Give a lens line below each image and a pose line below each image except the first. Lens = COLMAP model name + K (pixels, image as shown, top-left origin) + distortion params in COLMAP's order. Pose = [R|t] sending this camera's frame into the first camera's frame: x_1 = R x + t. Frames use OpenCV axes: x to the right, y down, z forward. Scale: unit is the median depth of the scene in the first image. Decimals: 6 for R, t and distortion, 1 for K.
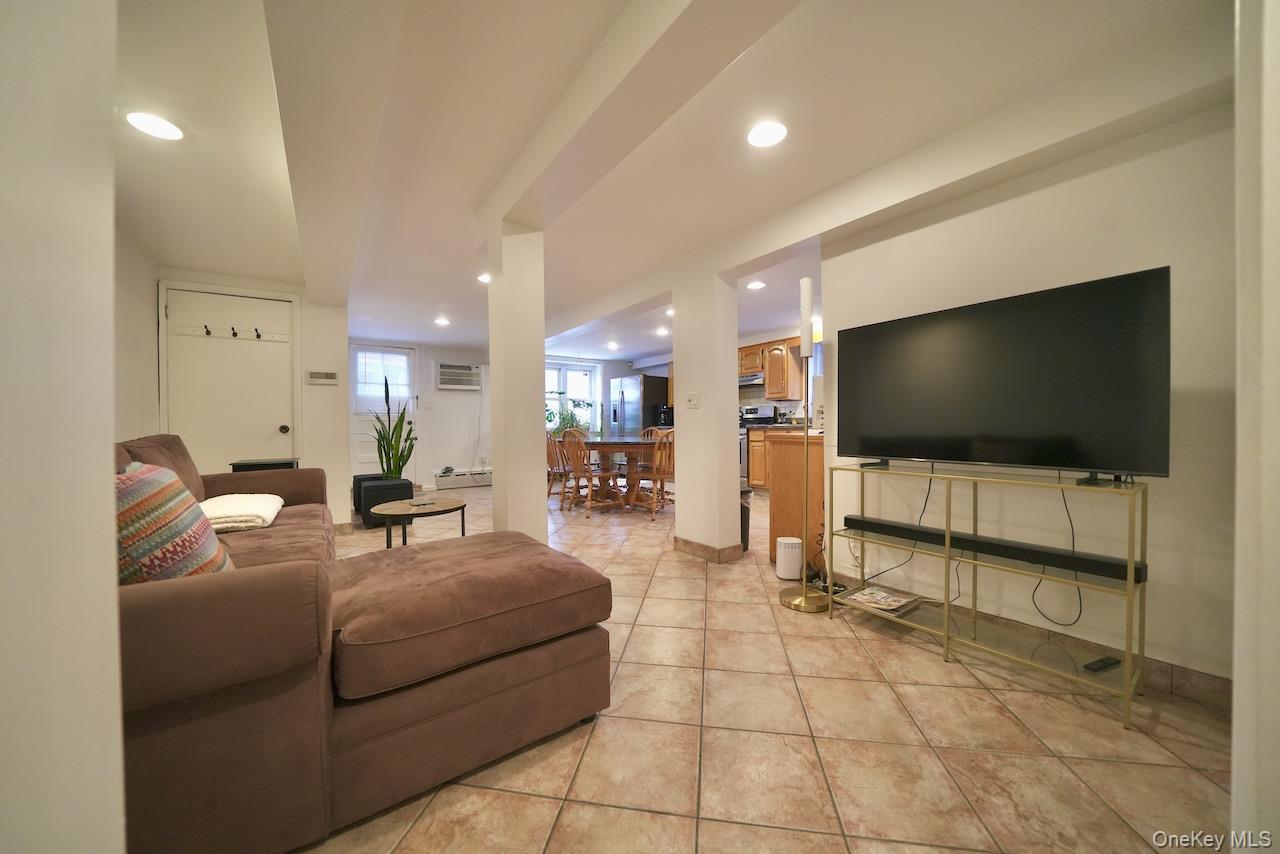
lens RADIAL K [[445.2, 0, 637.5], [0, 445.2, 429.6], [0, 0, 1]] dist [-0.020947, 0.000050]
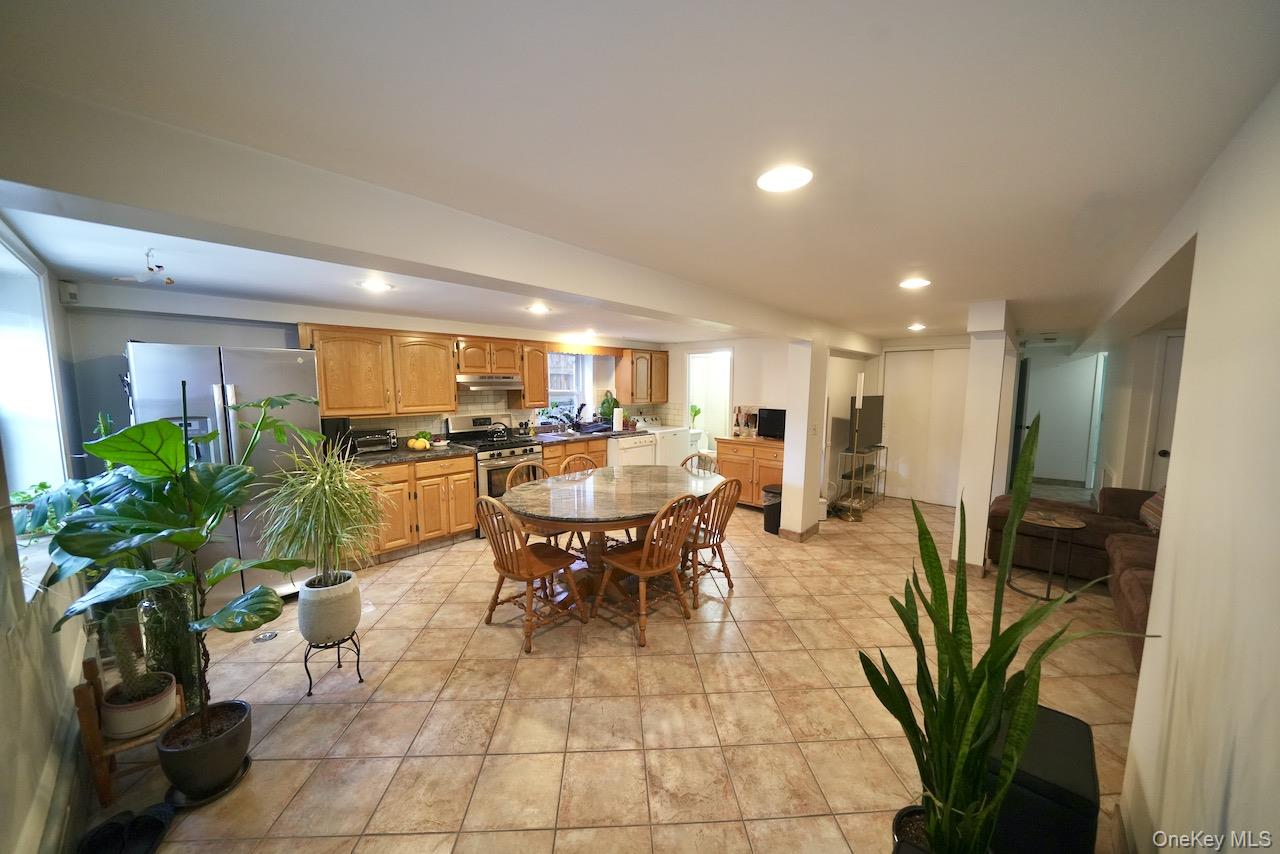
lens RADIAL K [[445.2, 0, 637.5], [0, 445.2, 429.6], [0, 0, 1]] dist [-0.020947, 0.000050]
pose [[-0.211307, -0.076100, 0.974453, -0.812415], [0.015904, 0.996565, 0.081275, -0.128686], [-0.977290, 0.032672, -0.209370, 1.357495]]
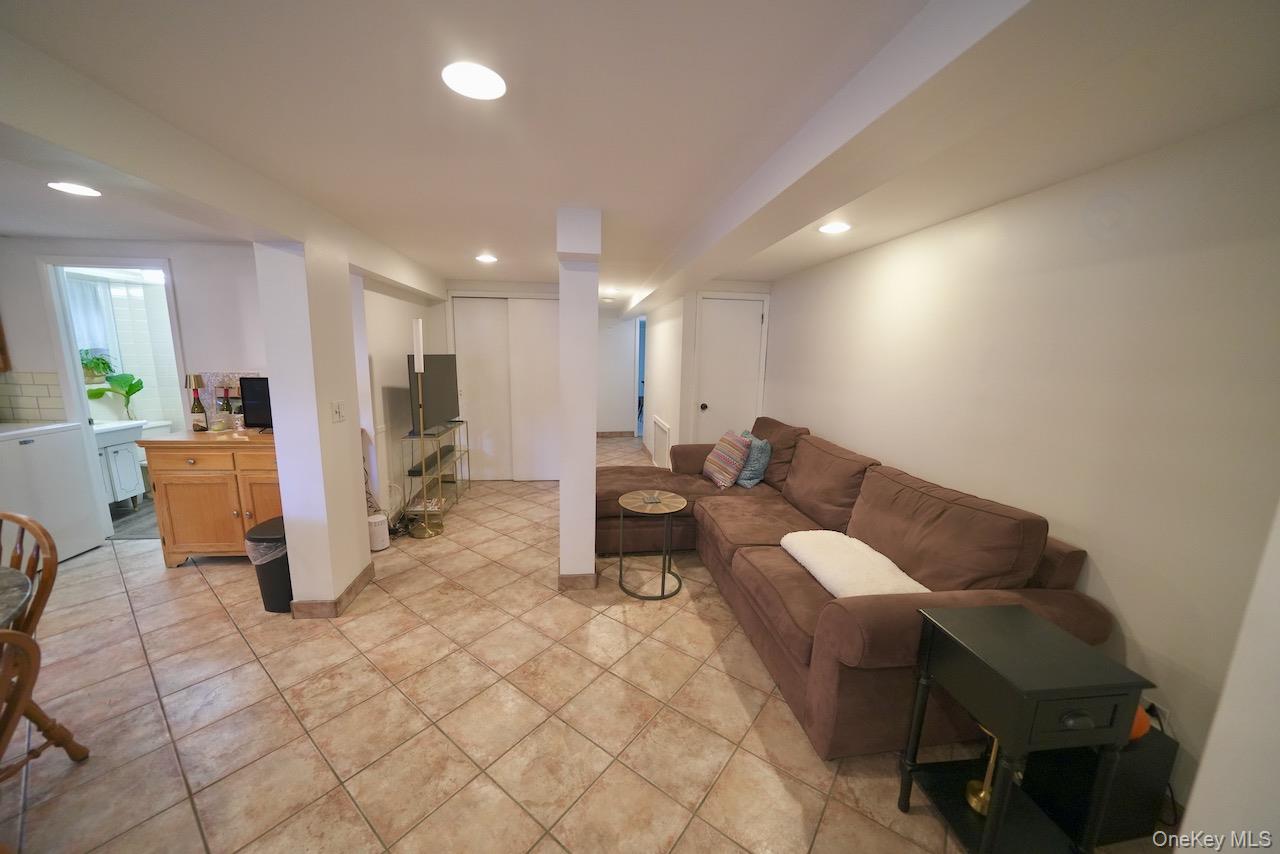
lens RADIAL K [[445.2, 0, 637.5], [0, 445.2, 429.6], [0, 0, 1]] dist [-0.020947, 0.000050]
pose [[-0.886285, -0.074698, 0.457077, -0.507047], [0.006073, 0.984948, 0.172741, -0.113759], [-0.463101, 0.155874, -0.872491, 1.067905]]
